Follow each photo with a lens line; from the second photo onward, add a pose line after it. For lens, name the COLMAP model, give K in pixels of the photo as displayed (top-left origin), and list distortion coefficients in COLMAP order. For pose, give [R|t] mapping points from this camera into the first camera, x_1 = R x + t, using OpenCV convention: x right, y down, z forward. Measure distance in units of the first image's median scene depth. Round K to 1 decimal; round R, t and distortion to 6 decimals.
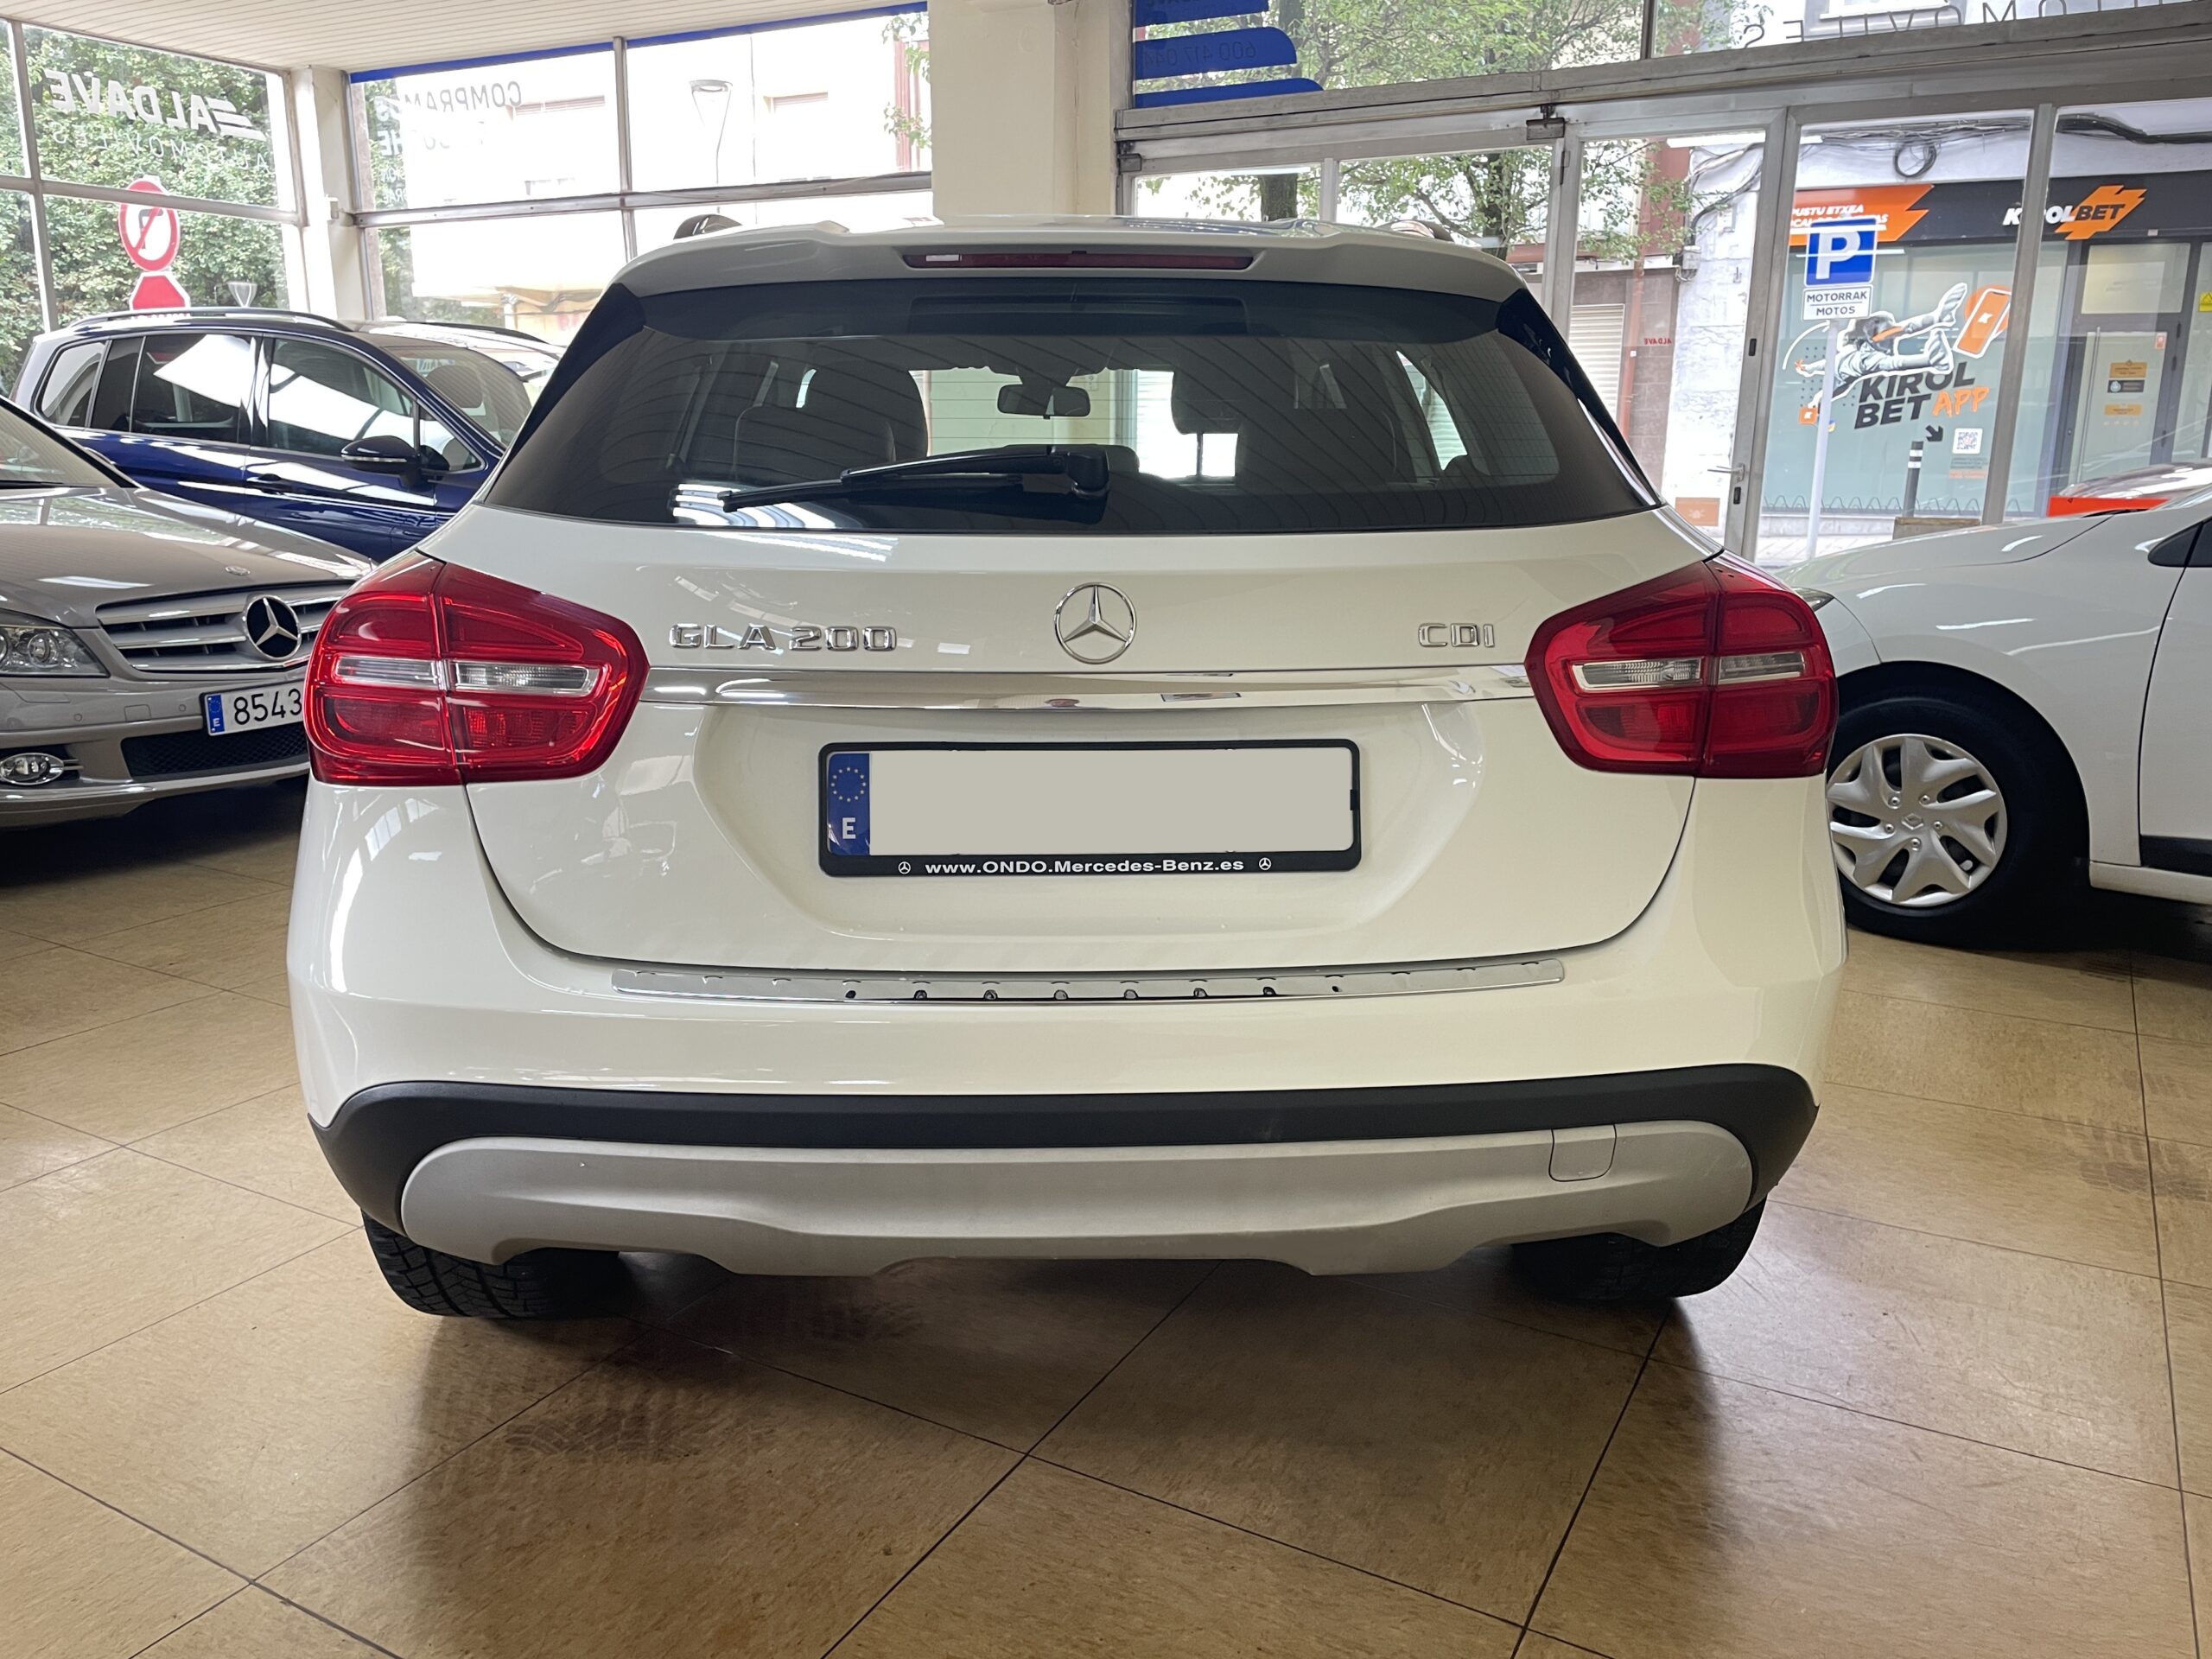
lens RADIAL K [[1770.6, 0, 1102.9], [0, 1770.6, 861.0], [0, 0, 1]] dist [0.104454, -0.147944]
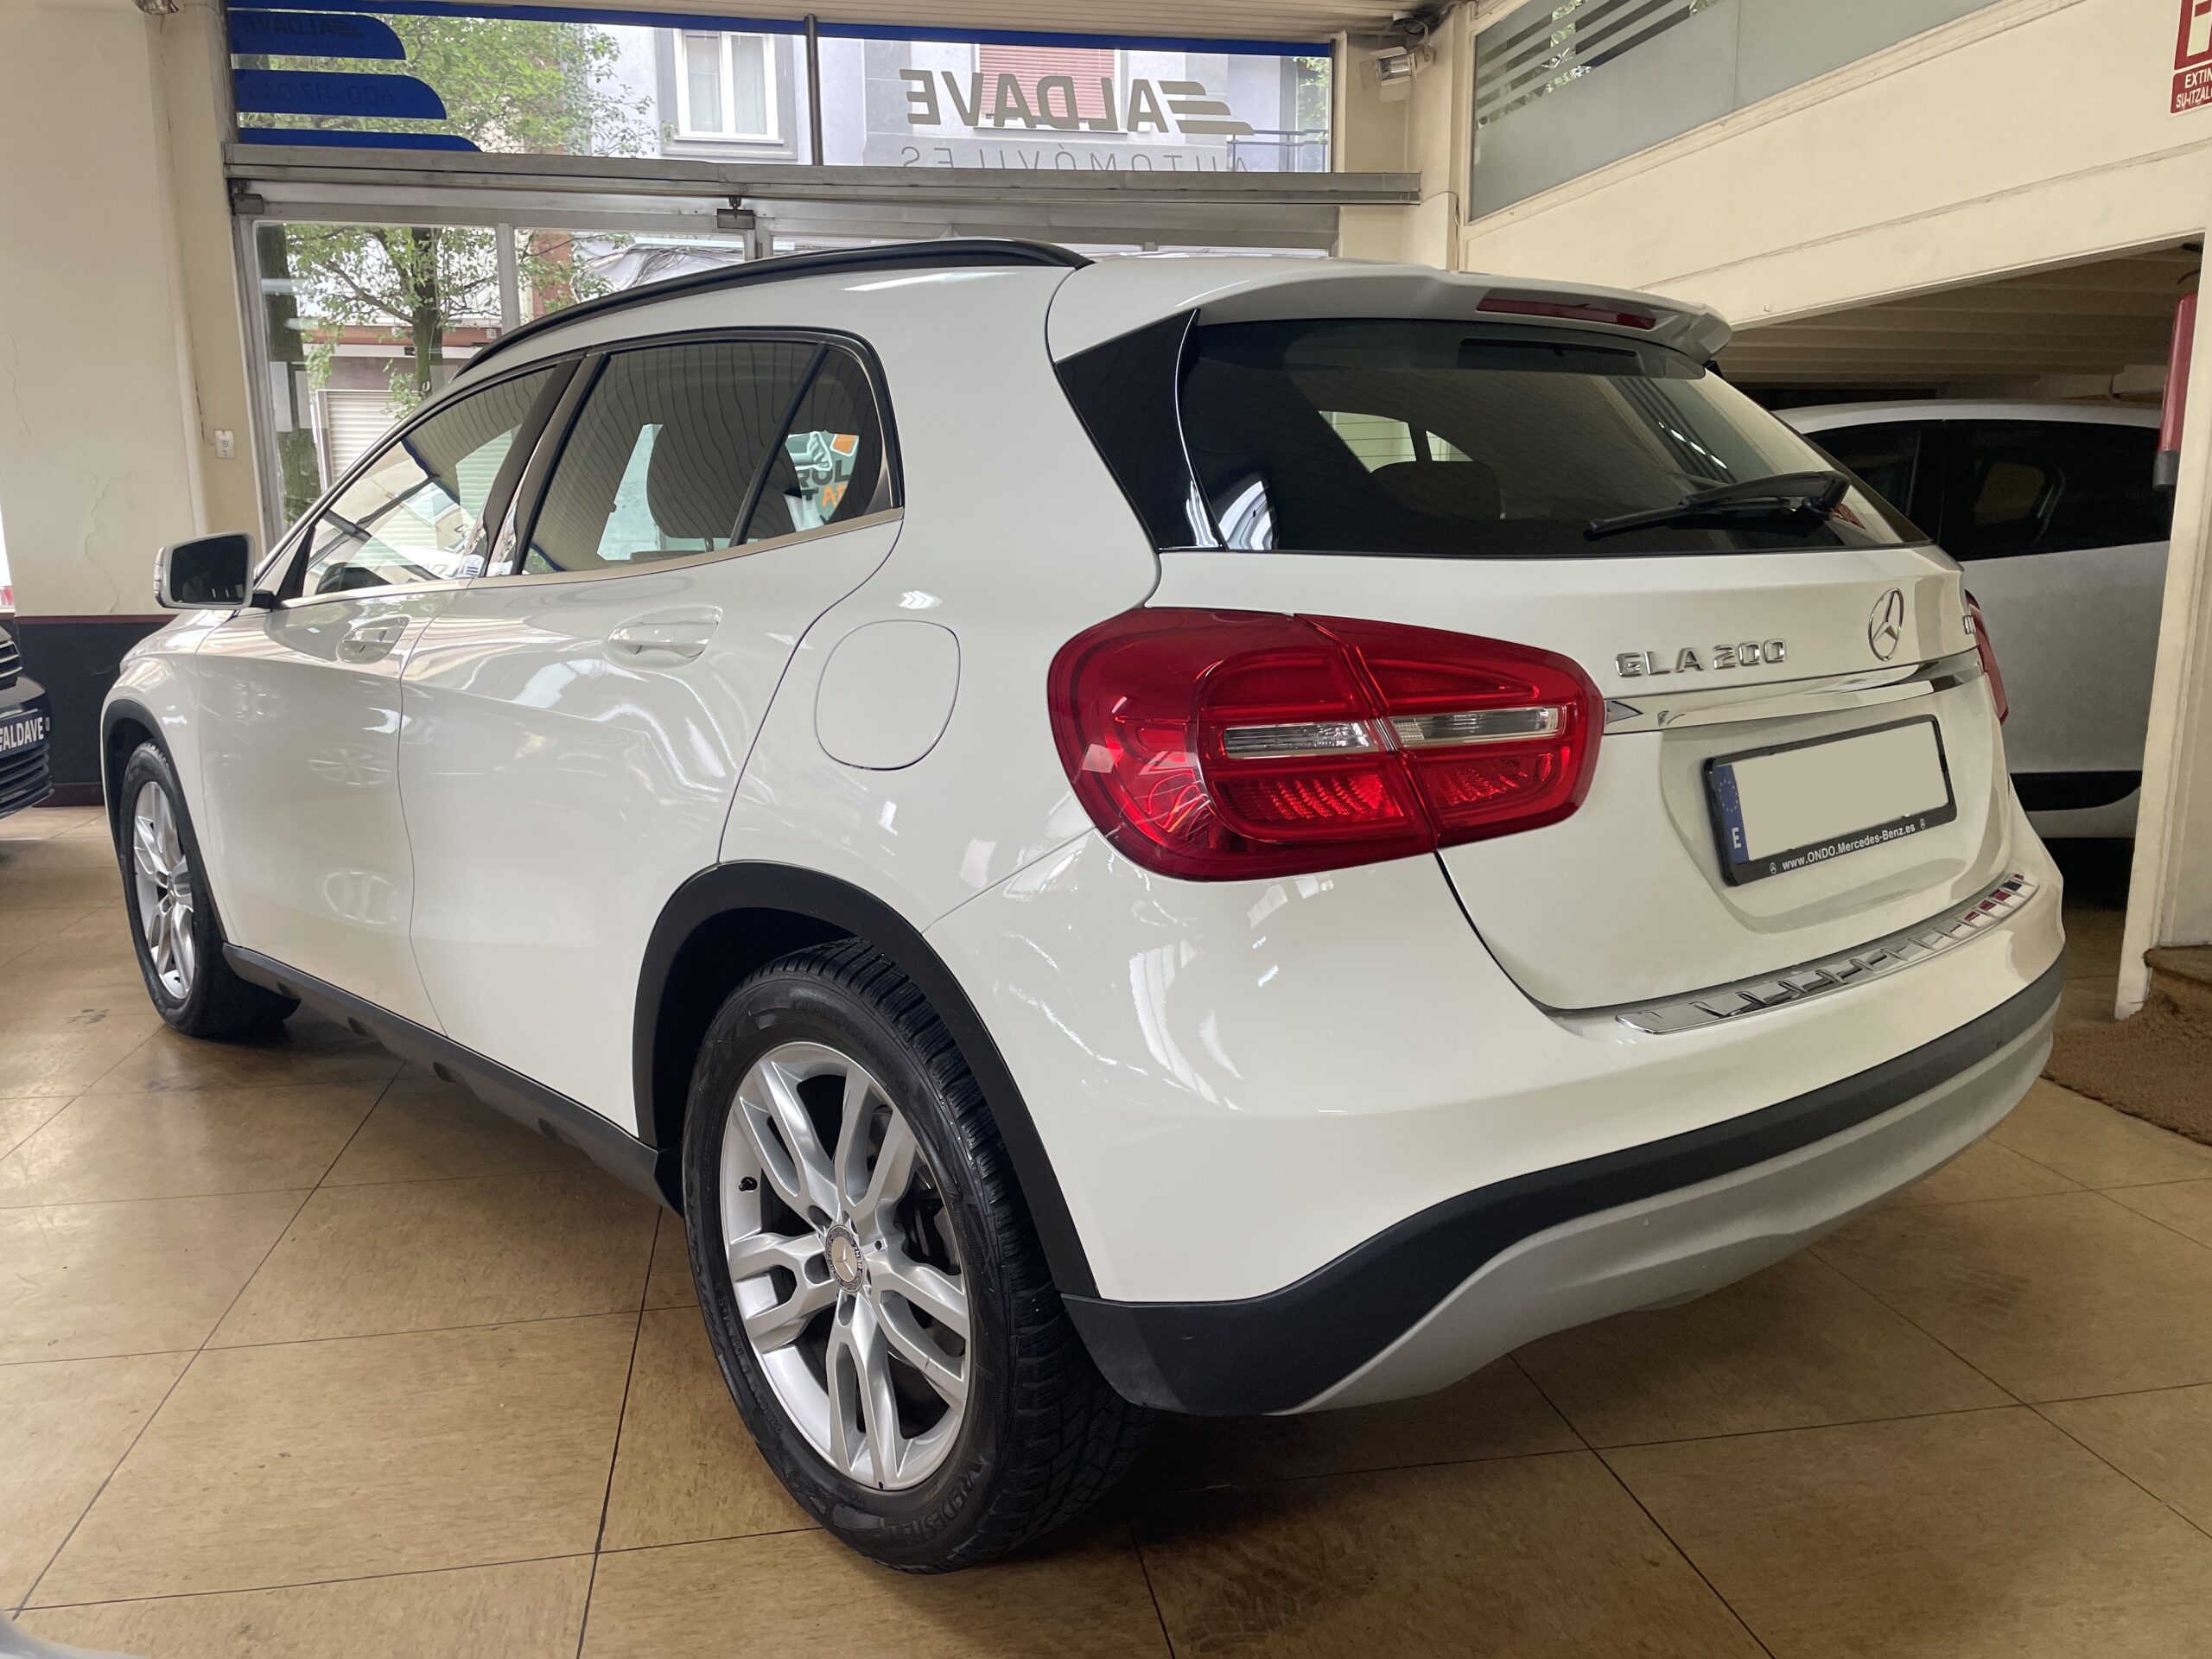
lens RADIAL K [[1770.6, 0, 1102.9], [0, 1770.6, 861.0], [0, 0, 1]] dist [0.104454, -0.147944]
pose [[0.752377, -0.132401, 0.645289, -0.306008], [0.165838, 0.986112, 0.008972, -0.021036], [-0.637516, 0.100263, 0.763886, 0.122637]]
